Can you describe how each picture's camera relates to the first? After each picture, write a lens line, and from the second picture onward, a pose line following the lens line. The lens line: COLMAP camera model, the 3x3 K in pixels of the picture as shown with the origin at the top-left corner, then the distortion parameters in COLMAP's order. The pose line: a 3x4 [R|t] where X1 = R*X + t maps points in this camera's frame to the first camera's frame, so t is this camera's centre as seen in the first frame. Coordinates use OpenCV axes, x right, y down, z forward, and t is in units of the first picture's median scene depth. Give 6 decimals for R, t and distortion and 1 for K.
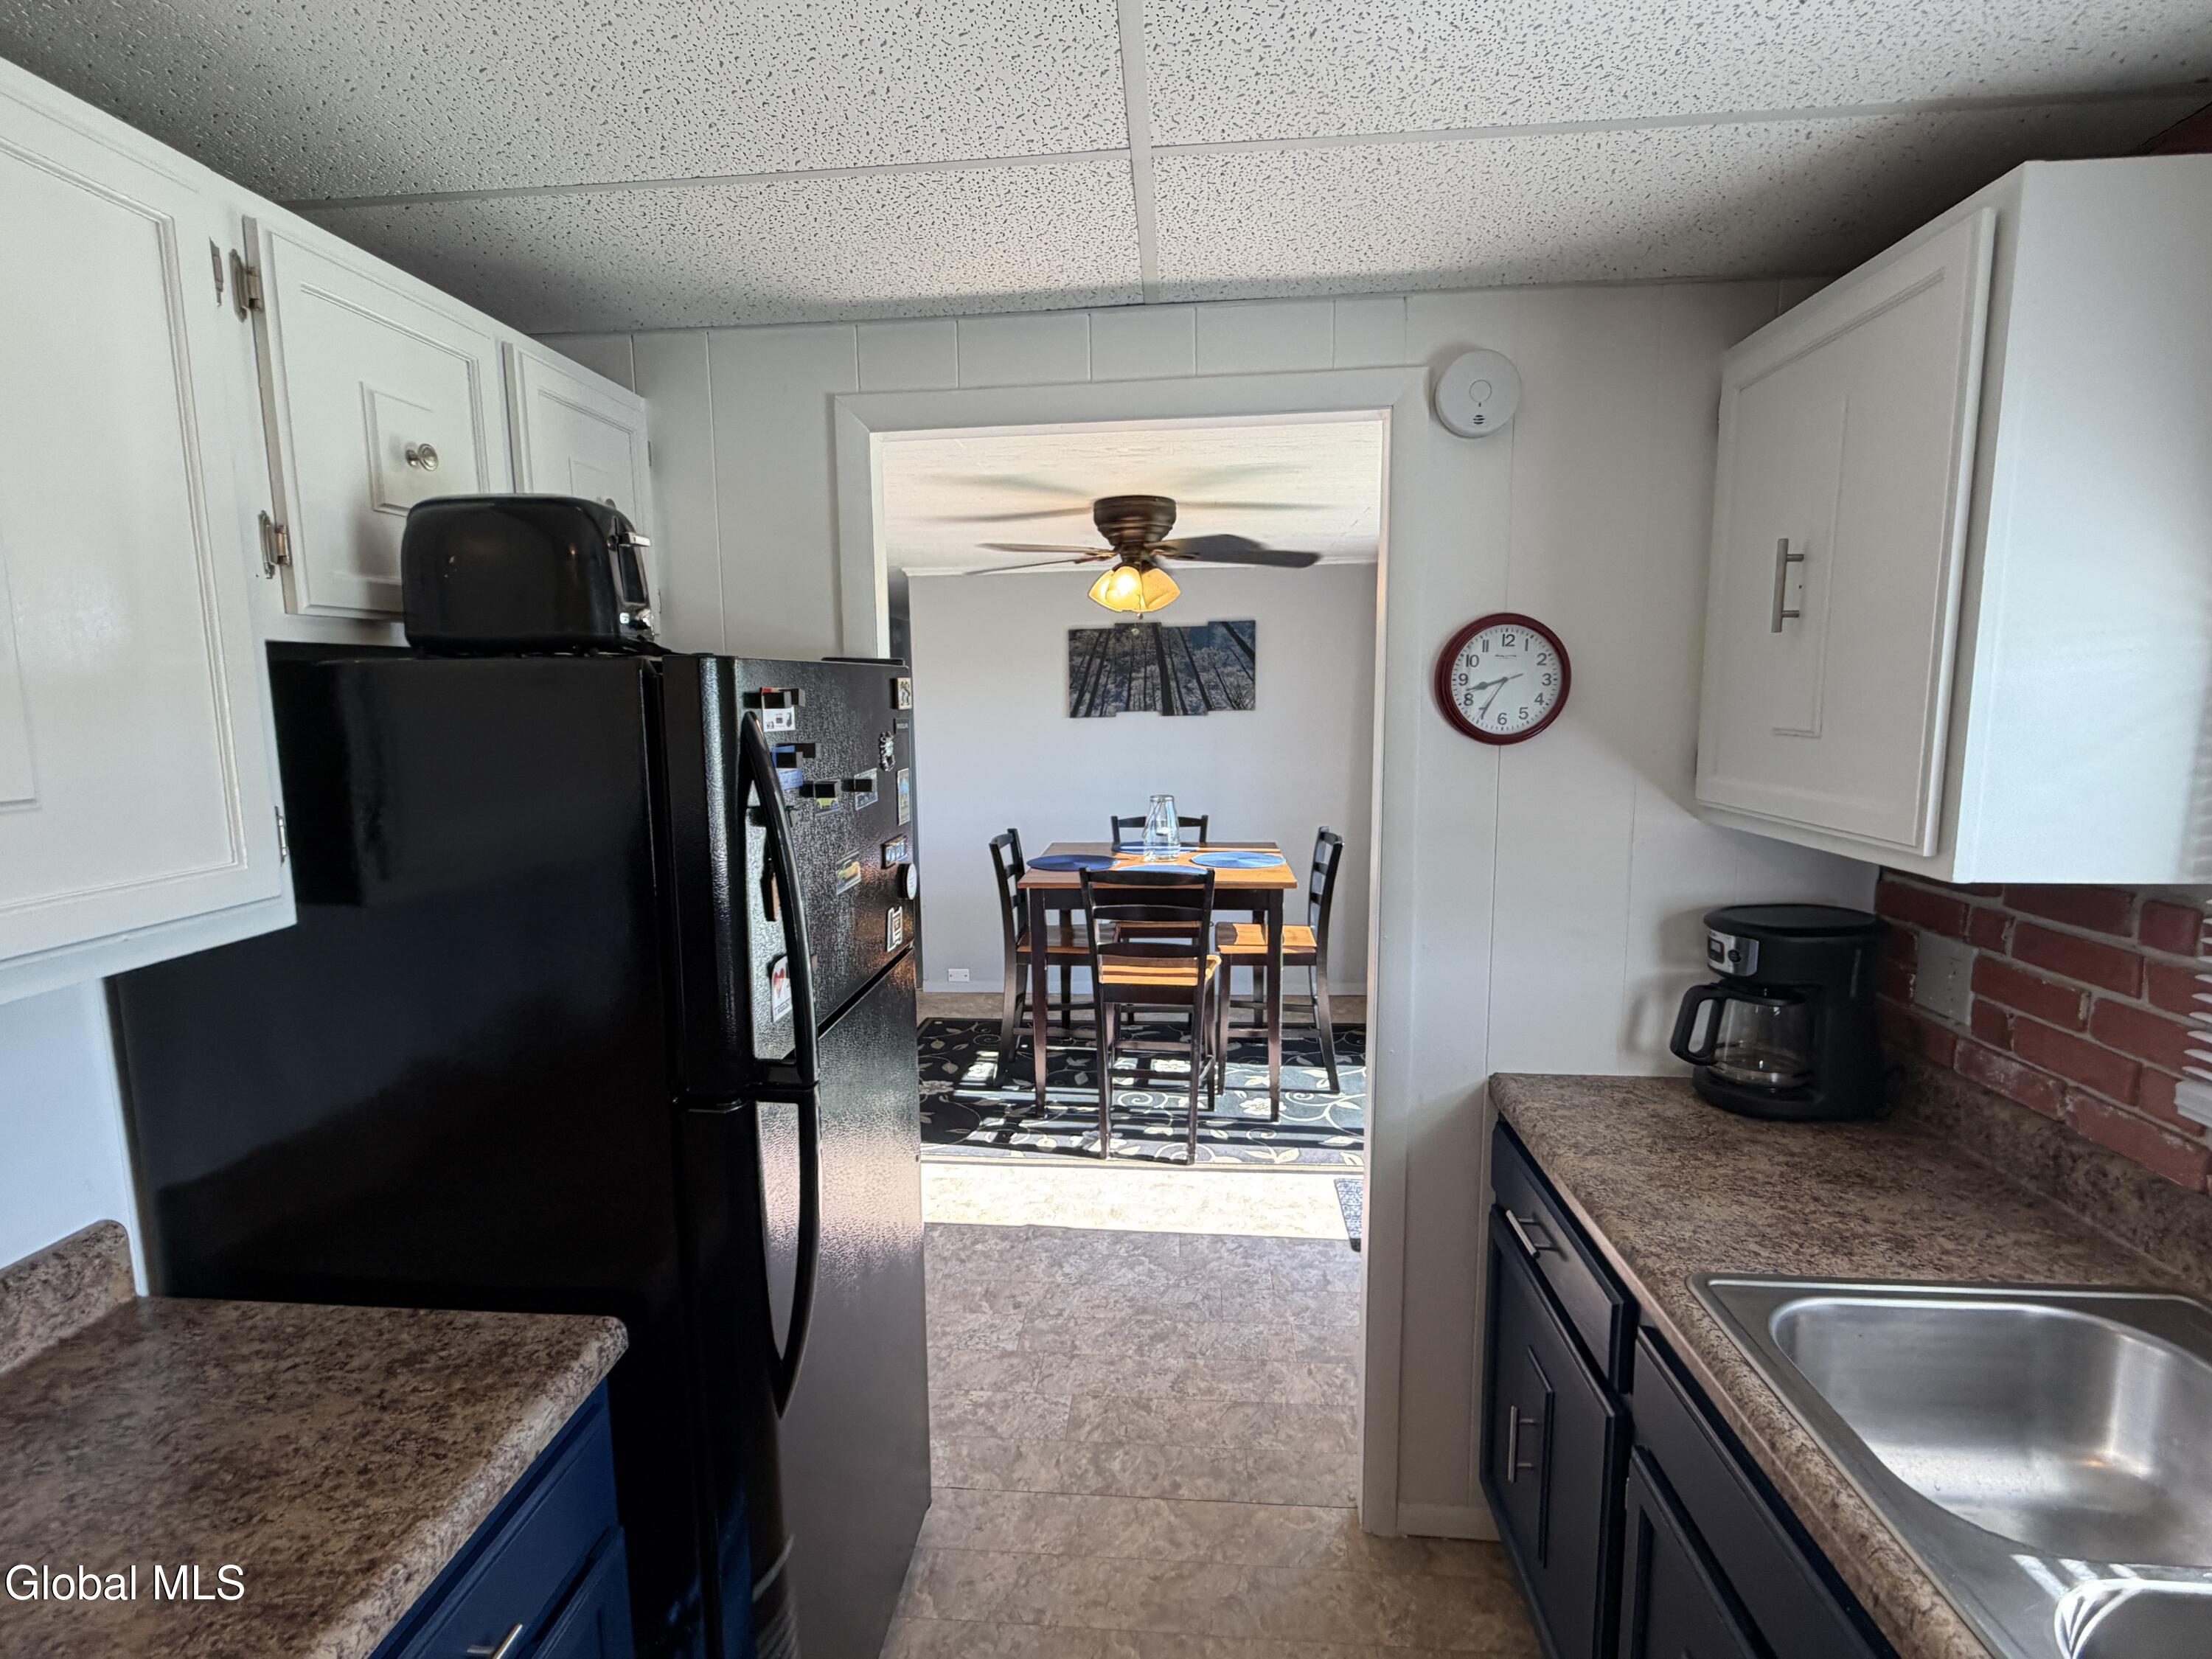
lens RADIAL K [[1050.3, 0, 1091.9], [0, 1050.3, 825.3], [0, 0, 1]] dist [-0.004975, 0.000359]
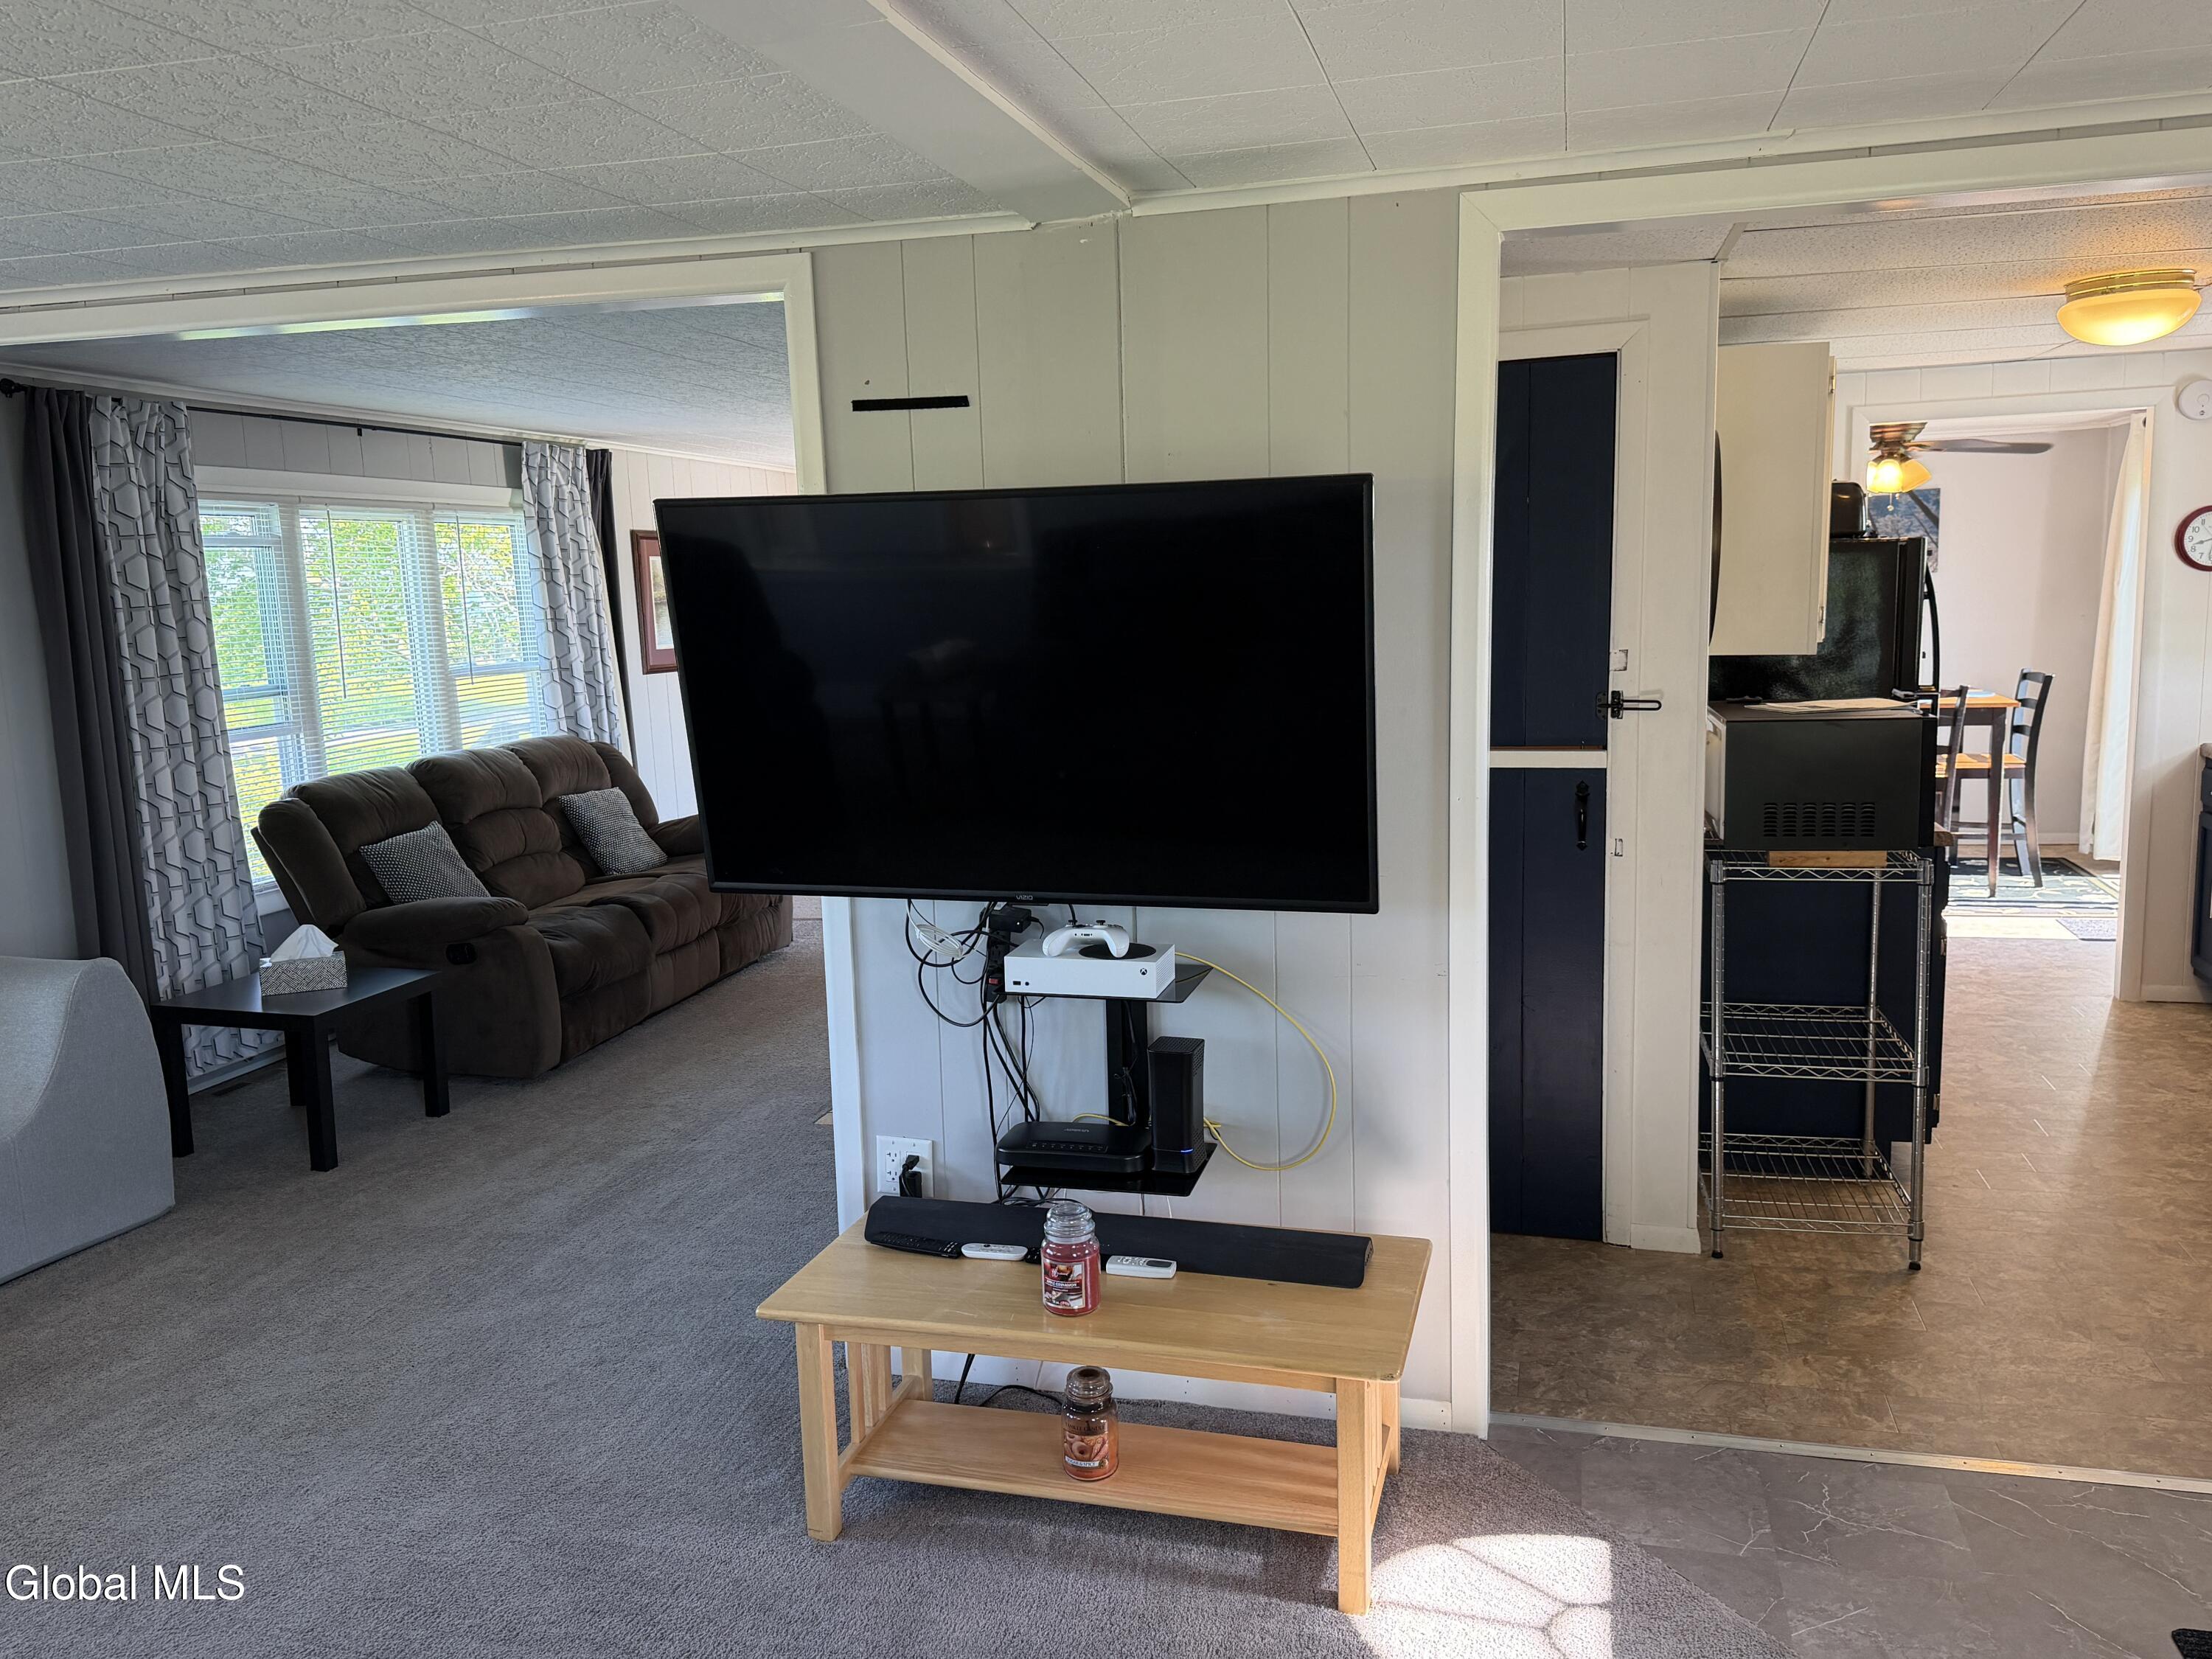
lens RADIAL K [[1679.3, 0, 1125.3], [0, 1679.3, 829.6], [0, 0, 1]] dist [0.038274, -0.055045]
pose [[0.984981, 0.004743, -0.172600, -0.542988], [-0.000966, 0.999758, 0.021958, 0.172993], [0.172662, -0.021461, 0.984747, -1.266502]]
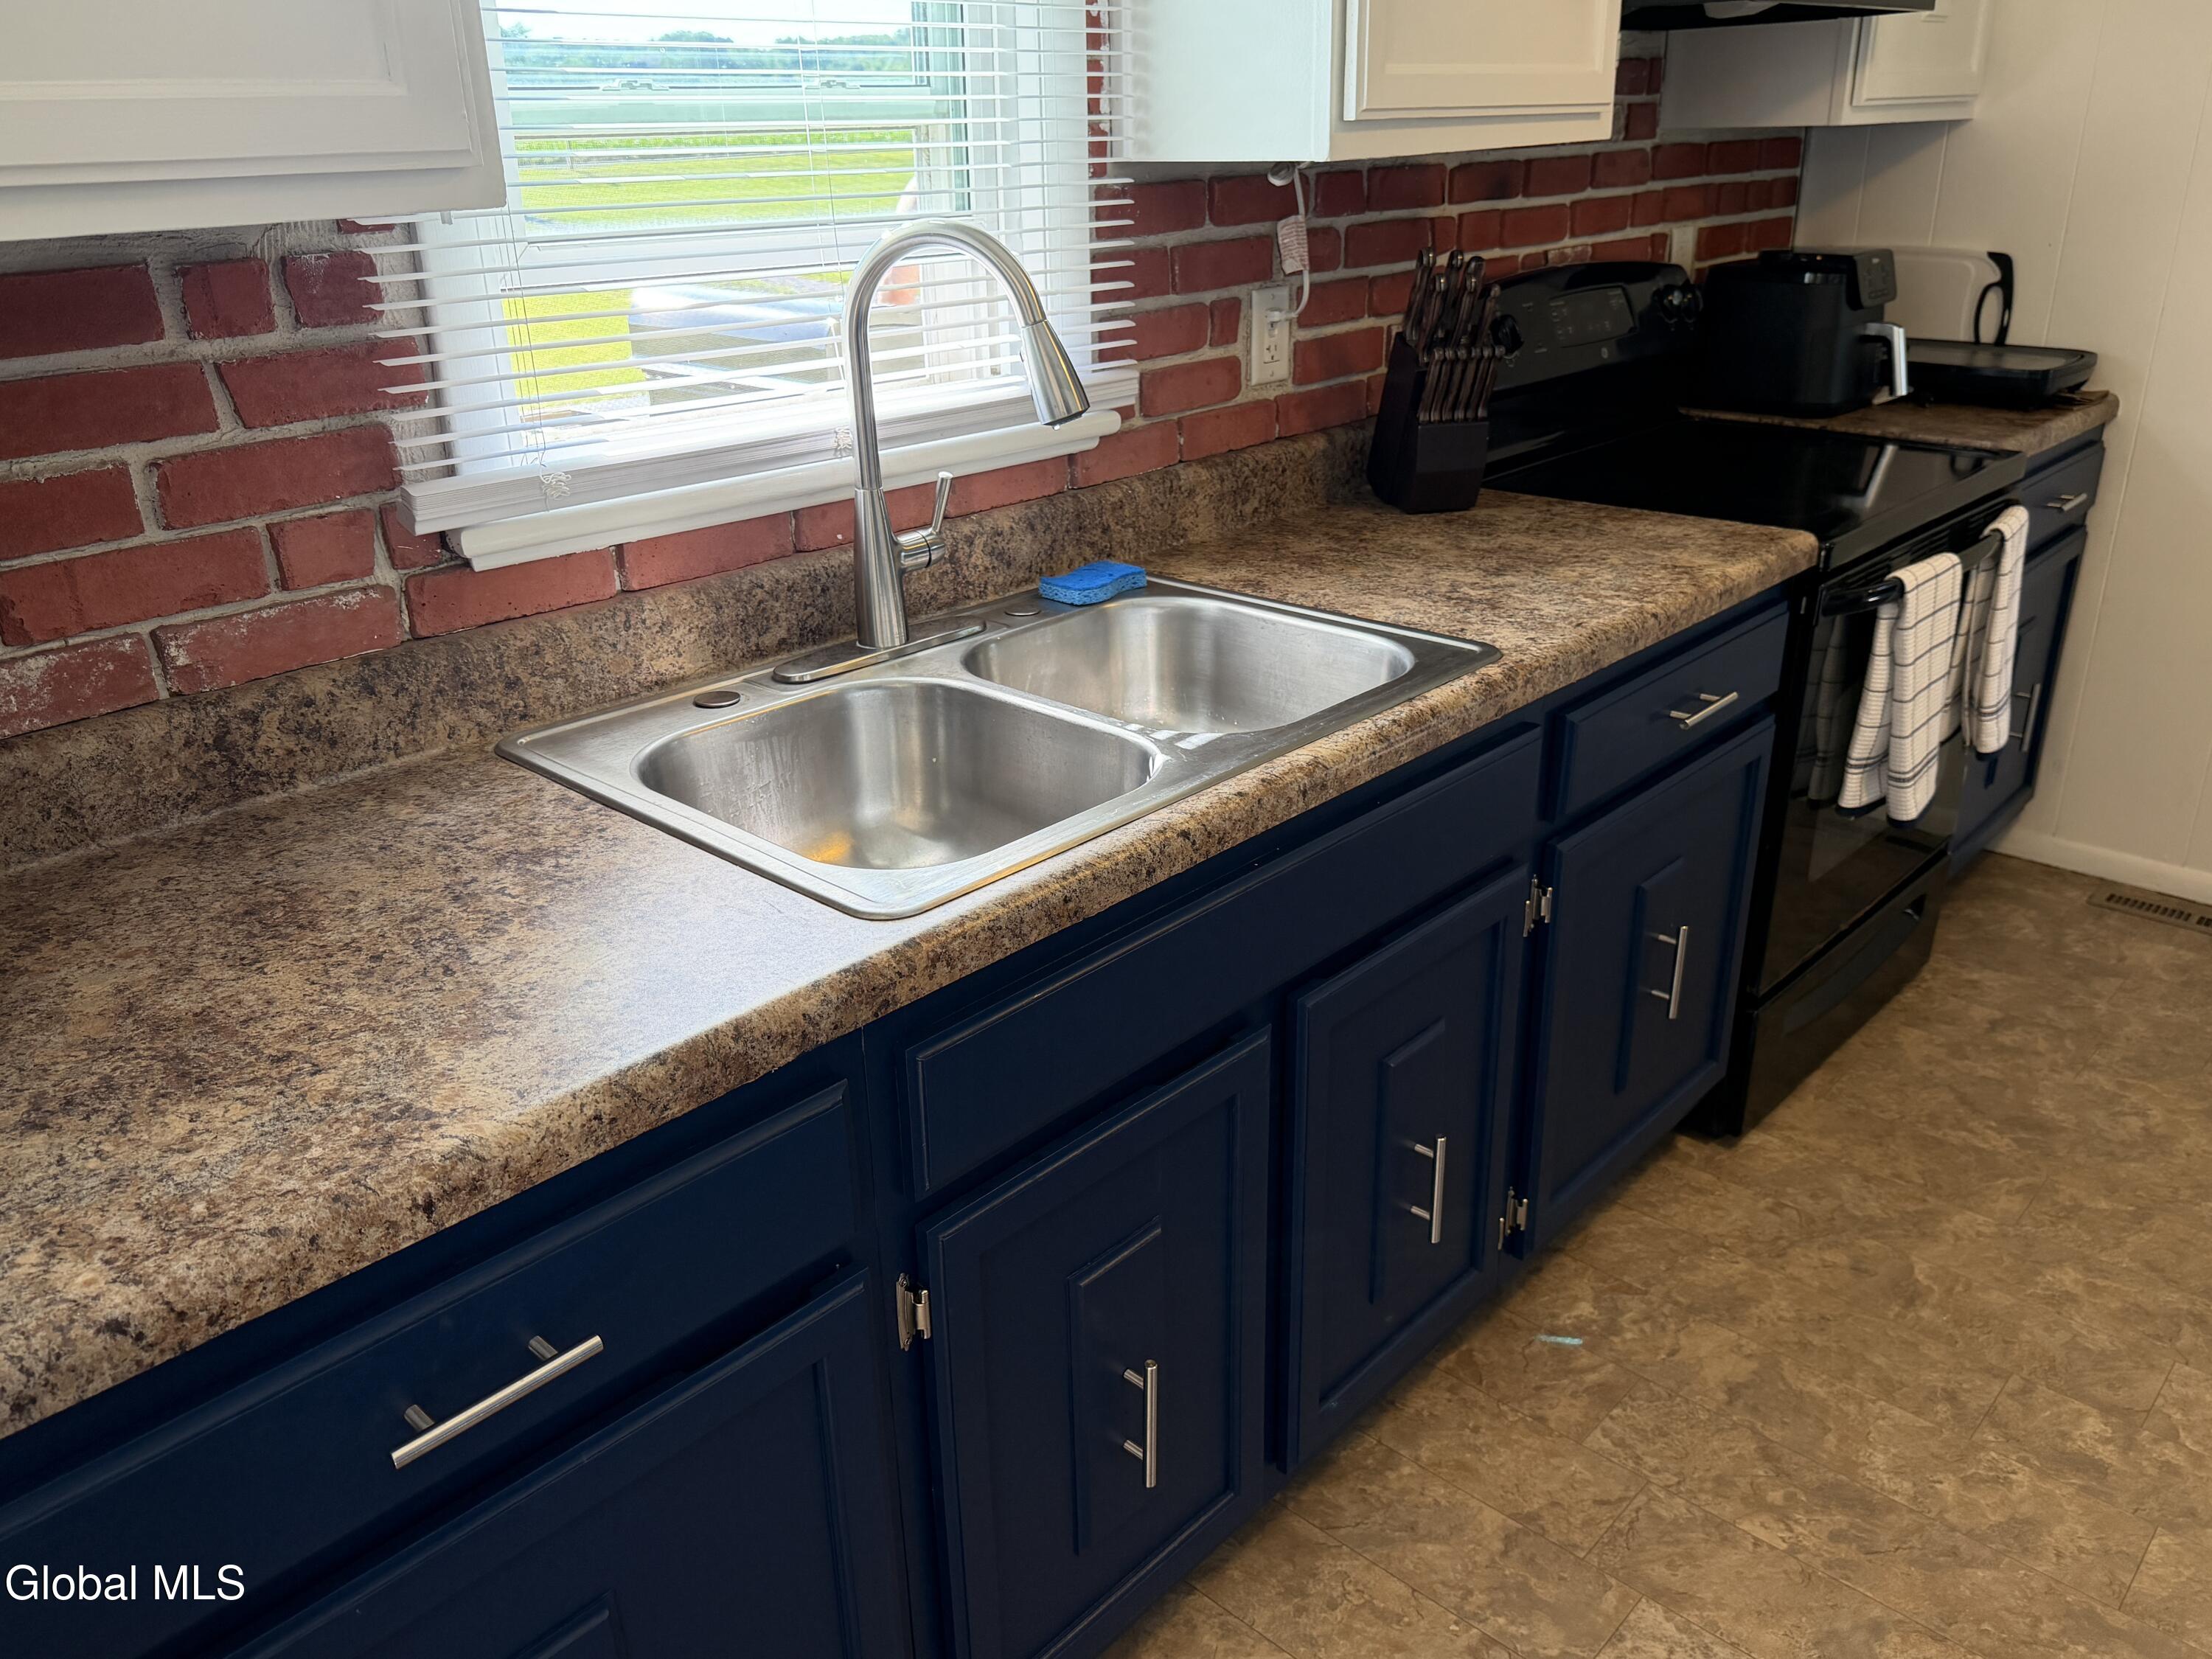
lens RADIAL K [[1679.3, 0, 1107.3], [0, 1679.3, 844.4], [0, 0, 1]] dist [0.038274, -0.055045]
pose [[-0.763547, -0.252566, 0.594311, -0.029352], [0.103183, 0.860797, 0.498380, -0.026422], [-0.637455, 0.441859, -0.631199, 0.513620]]
